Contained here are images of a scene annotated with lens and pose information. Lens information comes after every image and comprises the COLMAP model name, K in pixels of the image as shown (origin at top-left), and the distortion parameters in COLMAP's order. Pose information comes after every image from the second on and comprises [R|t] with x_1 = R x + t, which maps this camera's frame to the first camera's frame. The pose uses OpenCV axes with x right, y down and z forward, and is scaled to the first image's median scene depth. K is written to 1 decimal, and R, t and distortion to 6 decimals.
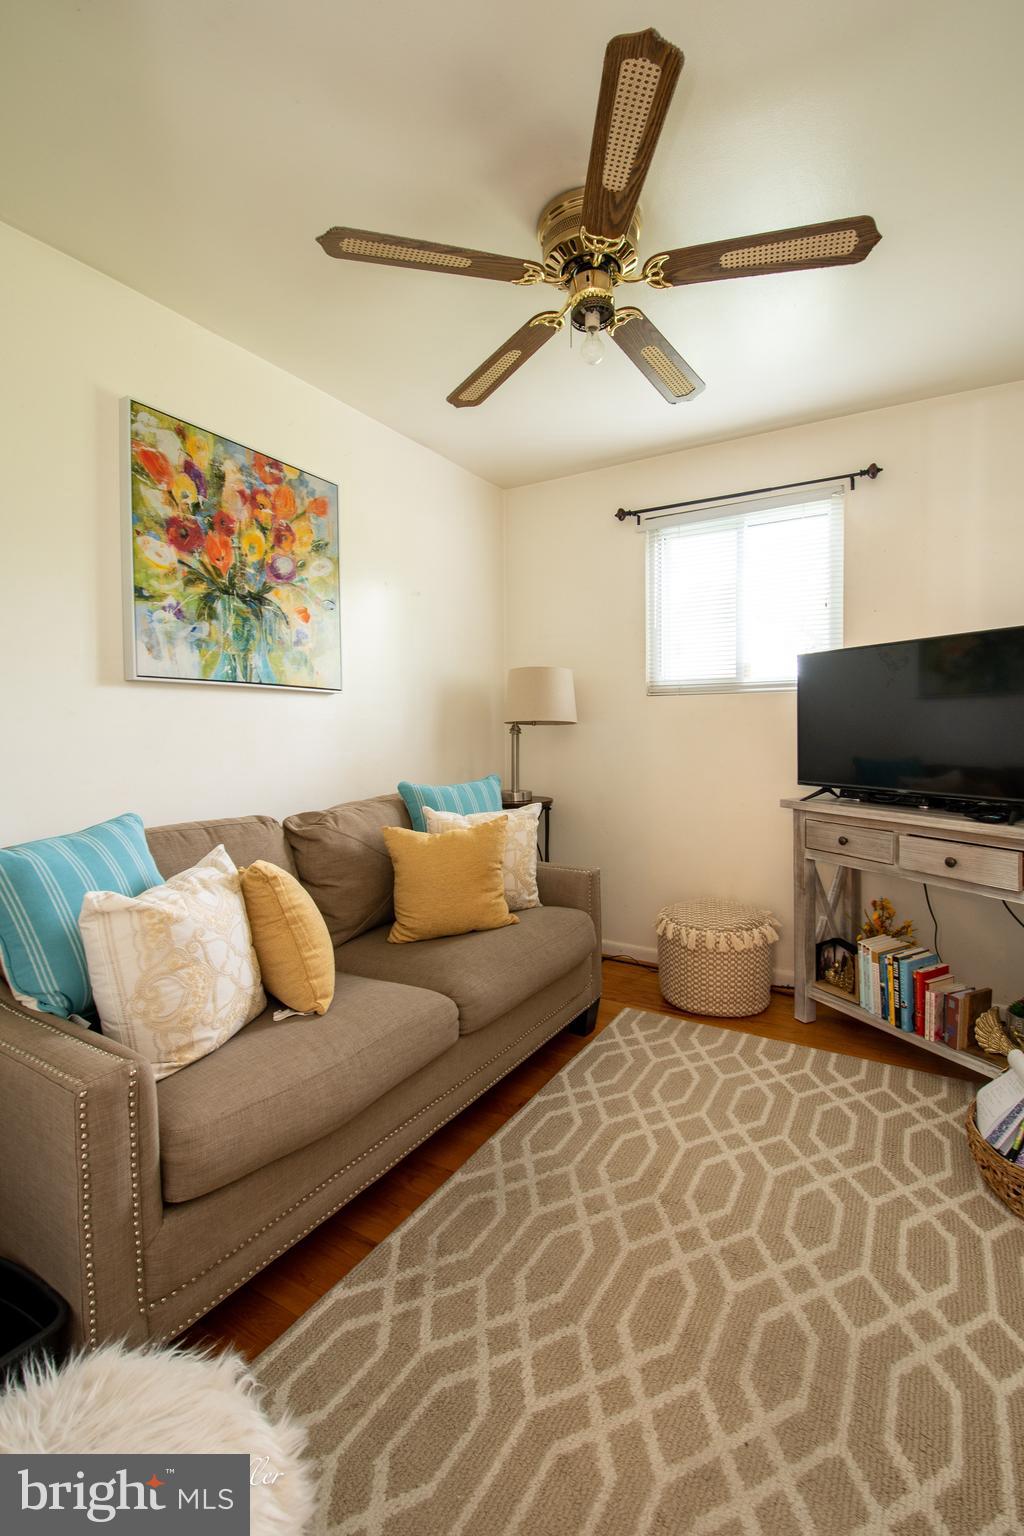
lens RADIAL K [[695.5, 0, 508.3], [0, 695.5, 759.3], [0, 0, 1]] dist [0.007043, -0.000864]
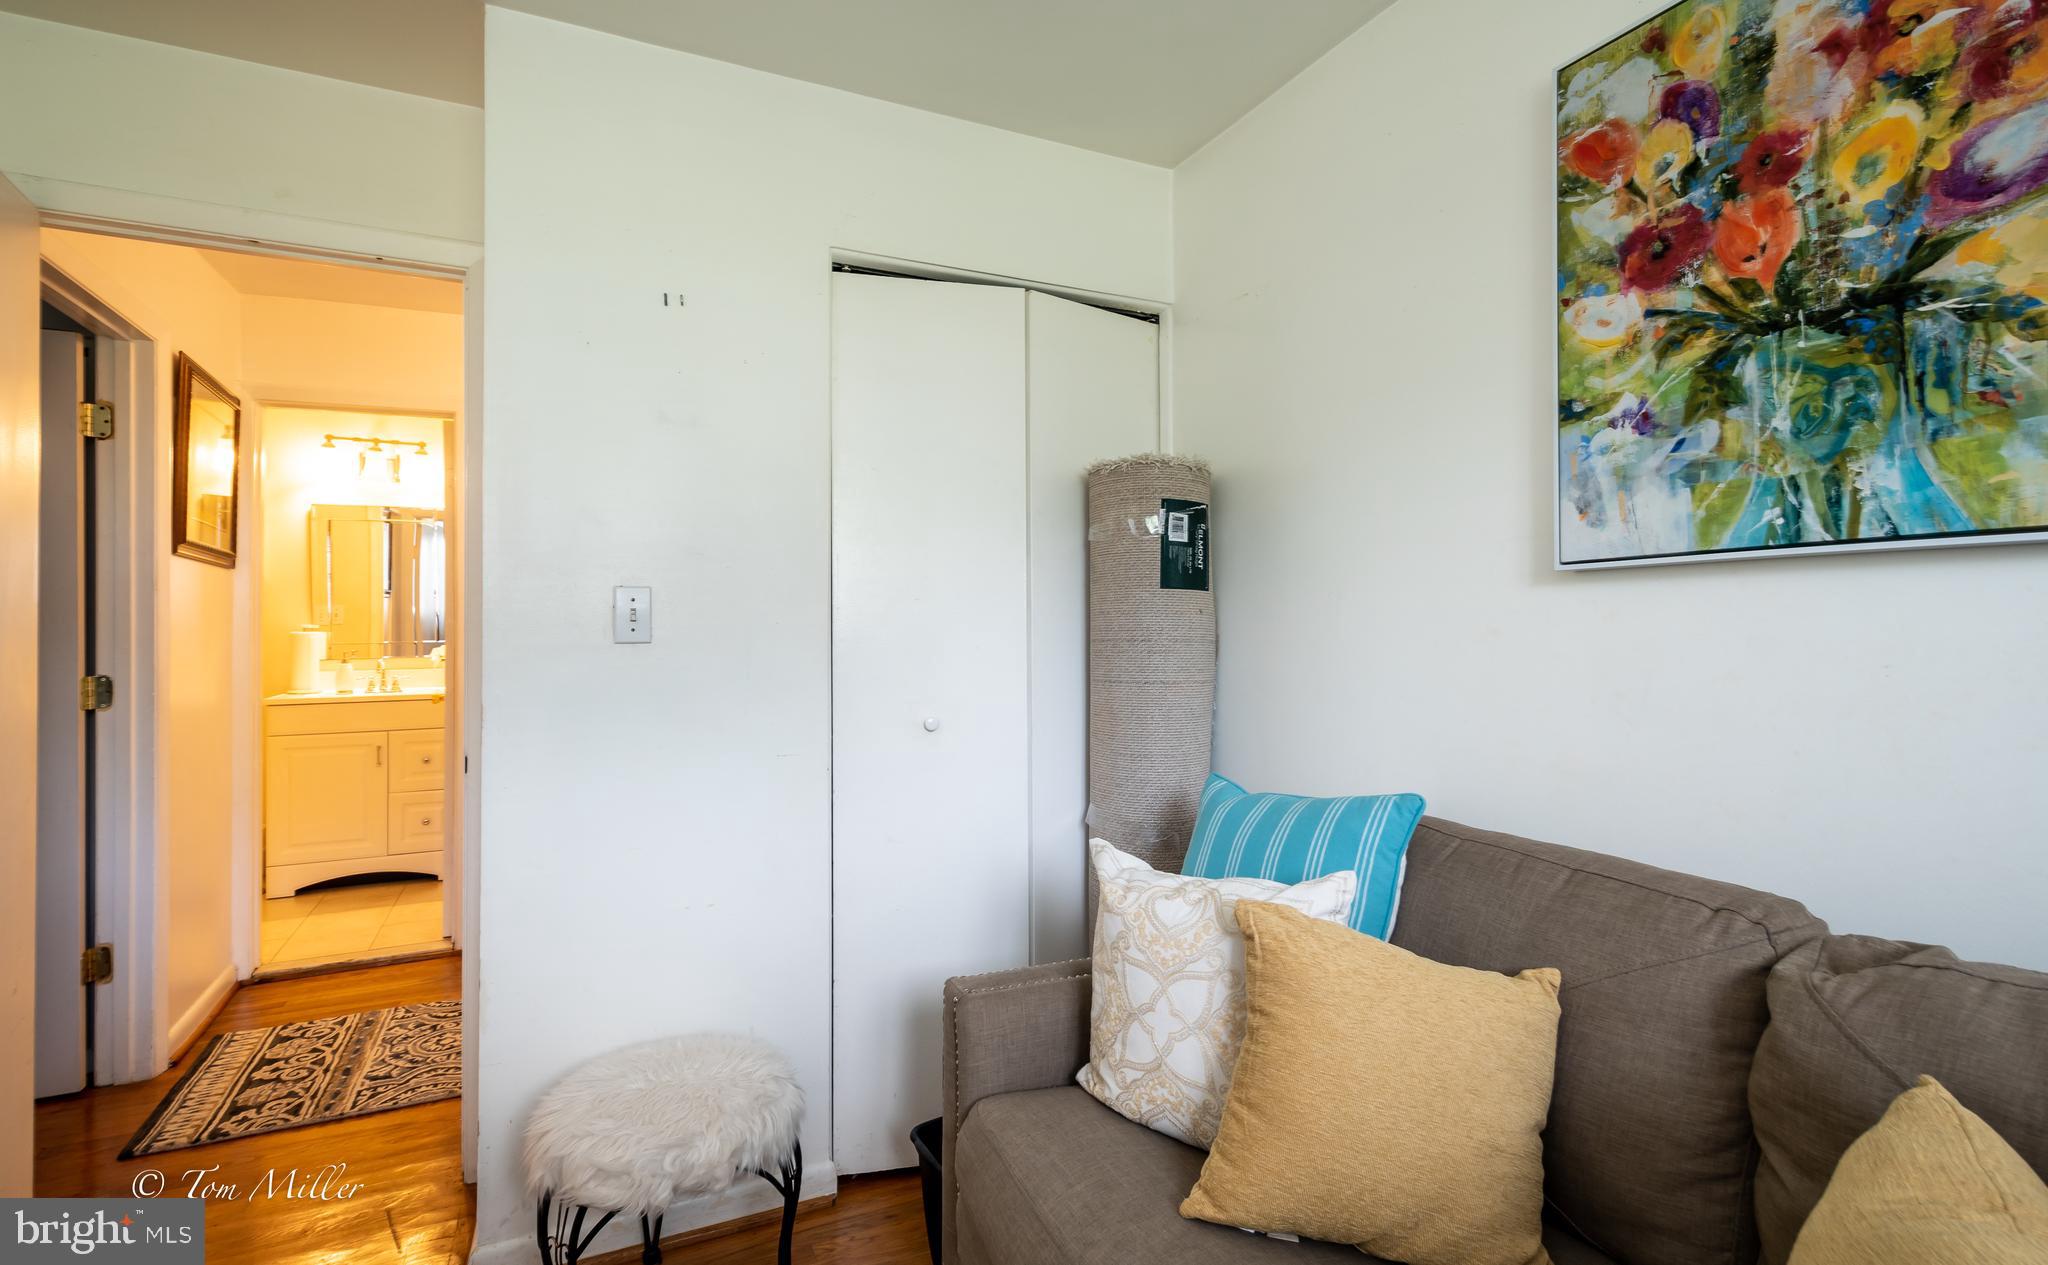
lens RADIAL K [[991.6, 0, 1017.0], [0, 991.6, 633.6], [0, 0, 1]] dist [0.000035, 0.000881]
pose [[-0.555799, 0.006031, -0.831295, 0.332361], [-0.026549, 0.999335, 0.025000, -0.067726], [0.830892, 0.035965, -0.555270, 1.006240]]
